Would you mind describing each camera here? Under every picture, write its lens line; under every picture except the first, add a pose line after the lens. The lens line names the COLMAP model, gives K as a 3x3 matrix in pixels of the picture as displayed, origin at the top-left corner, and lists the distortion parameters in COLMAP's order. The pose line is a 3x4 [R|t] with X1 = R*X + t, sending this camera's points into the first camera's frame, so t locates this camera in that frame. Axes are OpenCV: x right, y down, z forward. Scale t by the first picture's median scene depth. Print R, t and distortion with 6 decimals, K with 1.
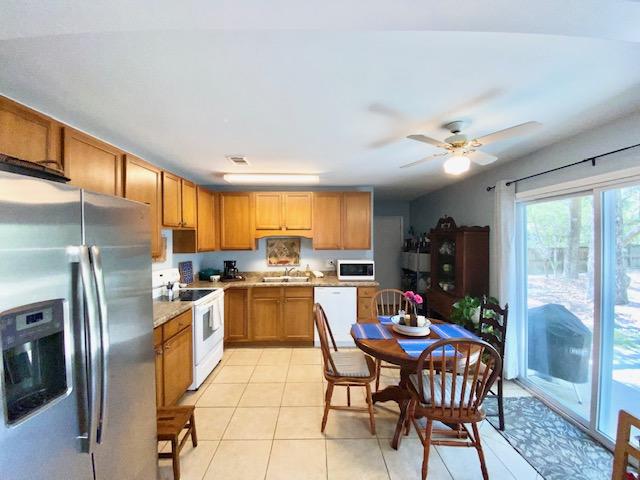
lens RADIAL K [[255.6, 0, 320.0], [0, 255.6, 240.0], [0, 0, 1]] dist [-0.000456, -0.000139]
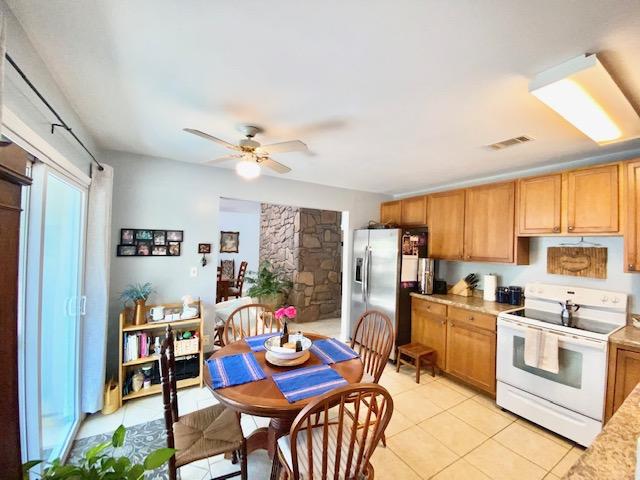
lens RADIAL K [[261.3, 0, 314.6], [0, 261.3, 239.9], [0, 0, 1]] dist [-0.001750, -0.000685]
pose [[-0.878481, -0.022041, -0.477268, 0.384424], [-0.020027, 0.999756, -0.009308, -0.005246], [0.477357, 0.001381, -0.878709, 1.011225]]
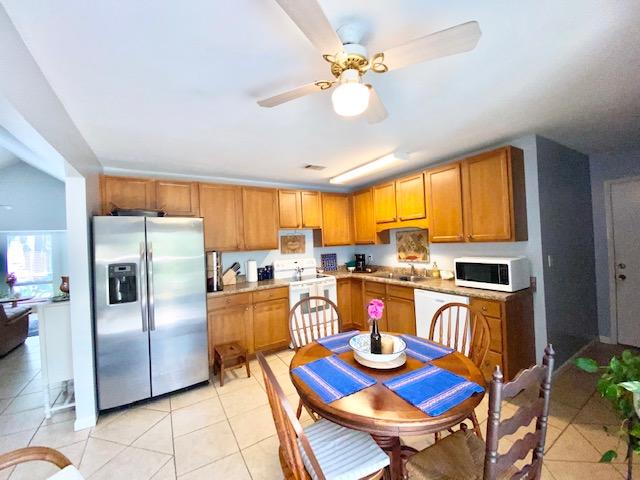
lens RADIAL K [[260.0, 0, 320.0], [0, 260.0, 240.0], [0, 0, 1]] dist [0.027762, -0.000115]
pose [[0.510250, -0.023518, -0.859704, 0.505036], [0.037315, 0.999290, -0.005190, 0.020046], [0.859216, -0.029432, 0.510765, 0.293072]]
